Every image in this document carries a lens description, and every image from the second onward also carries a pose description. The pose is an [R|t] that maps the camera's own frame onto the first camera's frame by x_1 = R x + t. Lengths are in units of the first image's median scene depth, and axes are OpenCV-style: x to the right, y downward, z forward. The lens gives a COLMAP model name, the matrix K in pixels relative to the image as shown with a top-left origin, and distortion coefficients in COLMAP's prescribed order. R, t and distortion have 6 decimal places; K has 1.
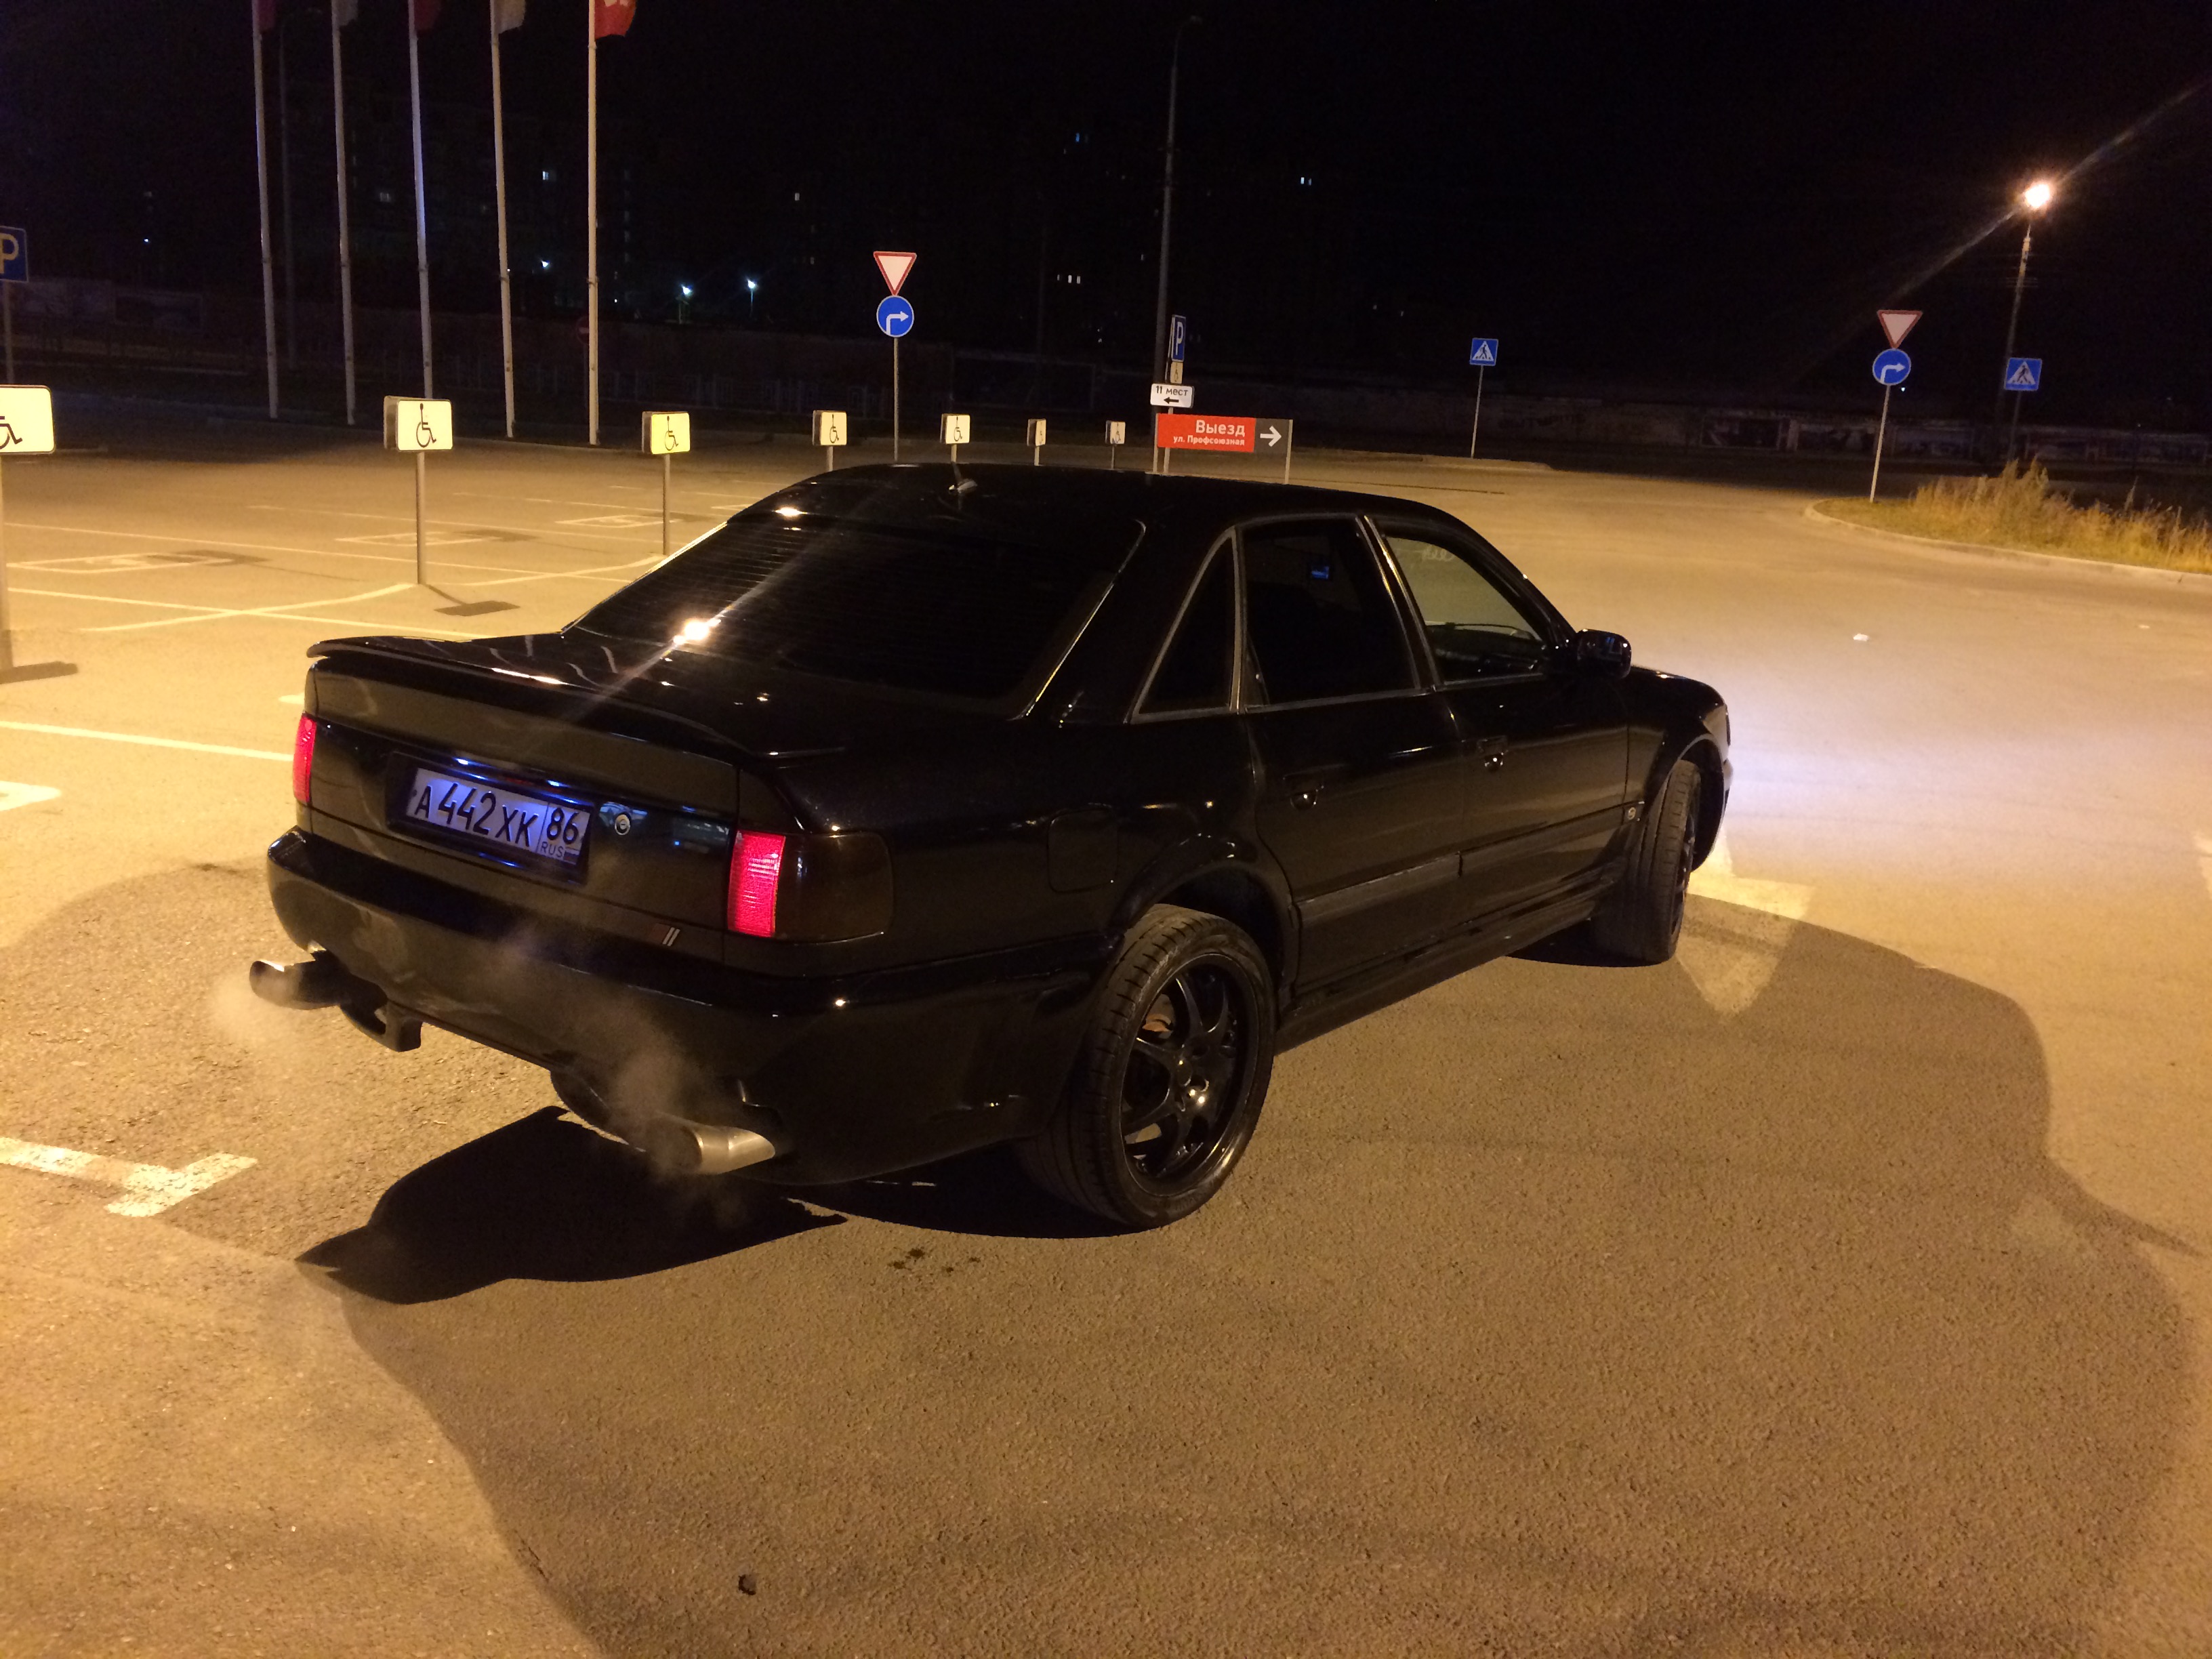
lens RADIAL K [[1890.1, 0, 1106.0], [0, 1890.1, 829.5], [0, 0, 1]] dist [0.108597, -0.177095]
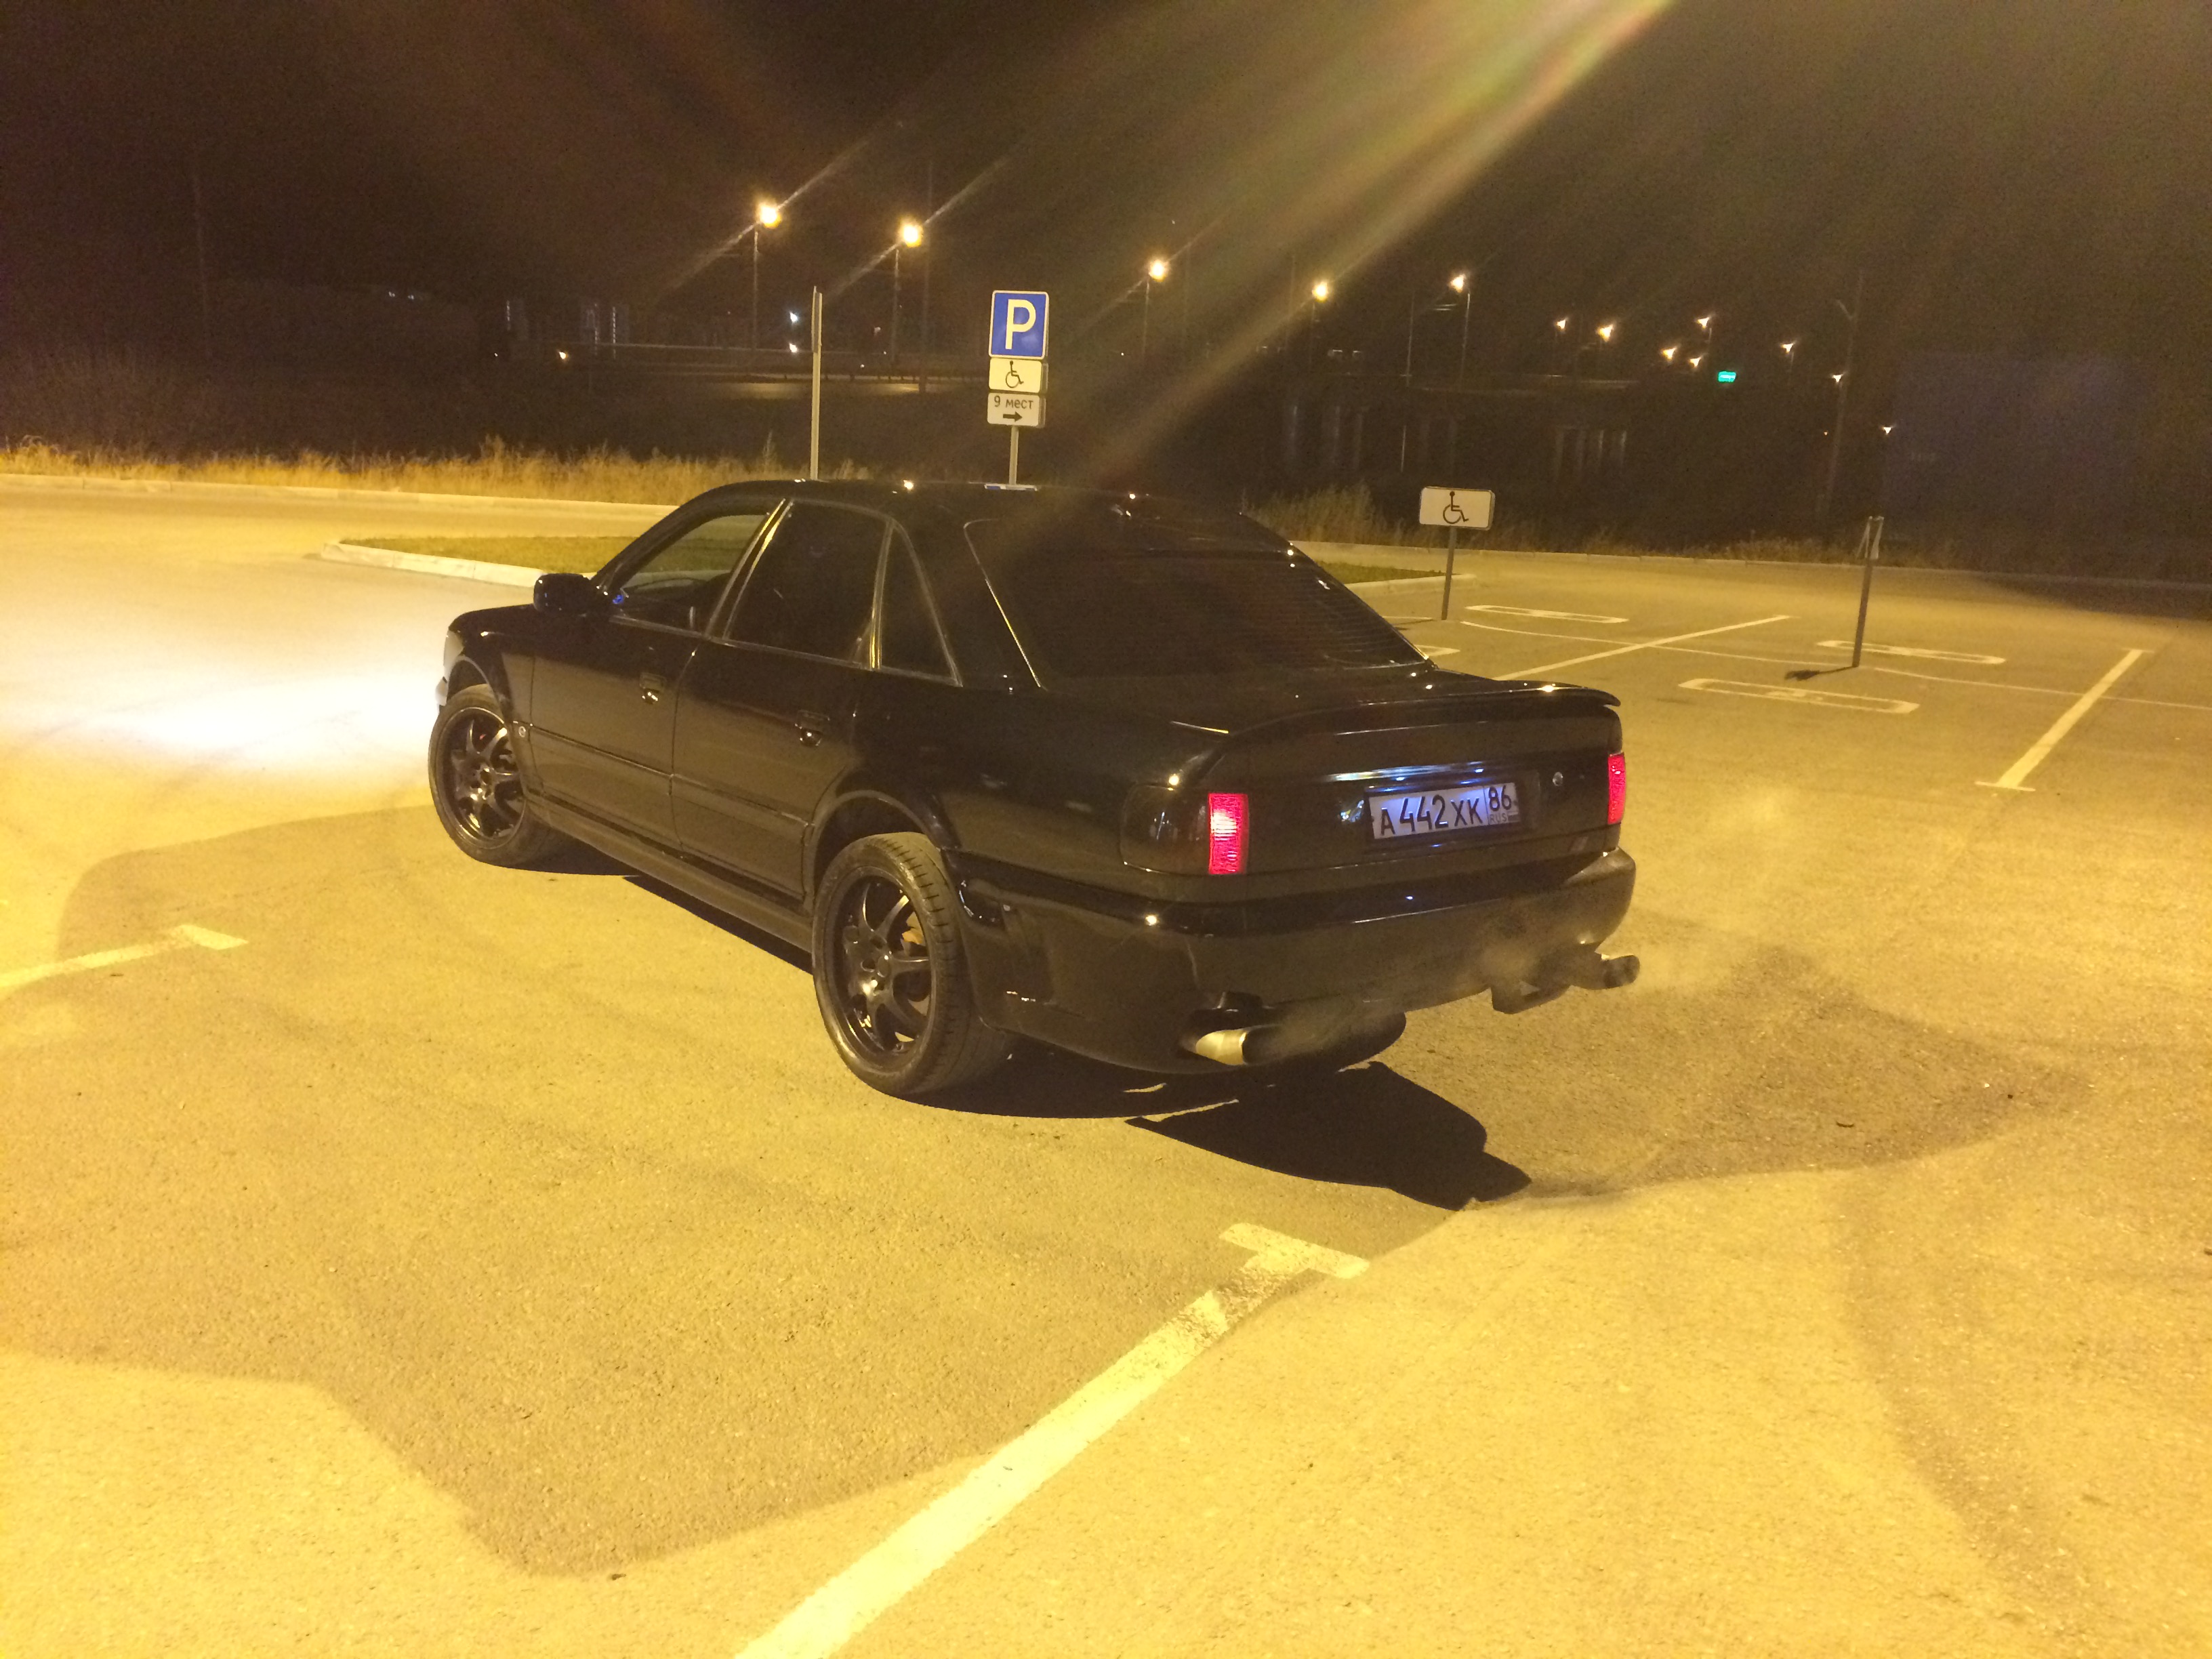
lens RADIAL K [[1890.1, 0, 1106.0], [0, 1890.1, 829.5], [0, 0, 1]] dist [0.108597, -0.177095]
pose [[0.275793, -0.246660, 0.929030, -1.533725], [0.175790, 0.963157, 0.203535, -0.287256], [-0.945006, 0.107180, 0.308993, 0.814380]]
